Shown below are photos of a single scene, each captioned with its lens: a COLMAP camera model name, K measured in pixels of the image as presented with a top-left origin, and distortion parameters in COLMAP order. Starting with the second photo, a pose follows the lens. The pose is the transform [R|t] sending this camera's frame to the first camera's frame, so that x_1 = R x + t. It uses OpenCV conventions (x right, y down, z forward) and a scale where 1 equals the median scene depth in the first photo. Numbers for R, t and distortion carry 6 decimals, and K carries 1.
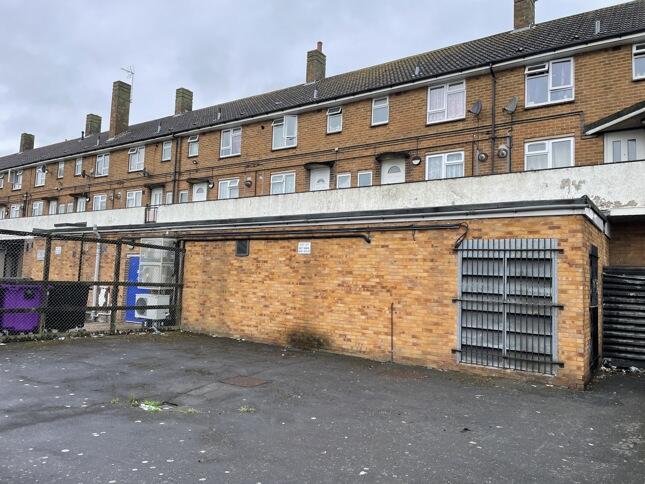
lens RADIAL K [[489.5, 0, 322.5], [0, 489.5, 242.0], [0, 0, 1]] dist [0.106620, -0.119701]
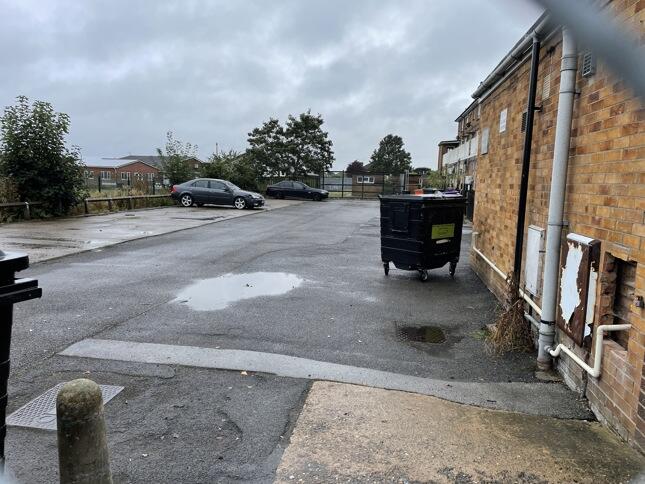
lens RADIAL K [[489.5, 0, 322.5], [0, 489.5, 242.0], [0, 0, 1]] dist [0.106620, -0.119701]
pose [[0.447909, 0.083940, -0.890130, -0.320524], [0.062778, 0.990173, 0.124964, 0.062060], [0.891872, -0.111854, 0.438238, 0.877385]]
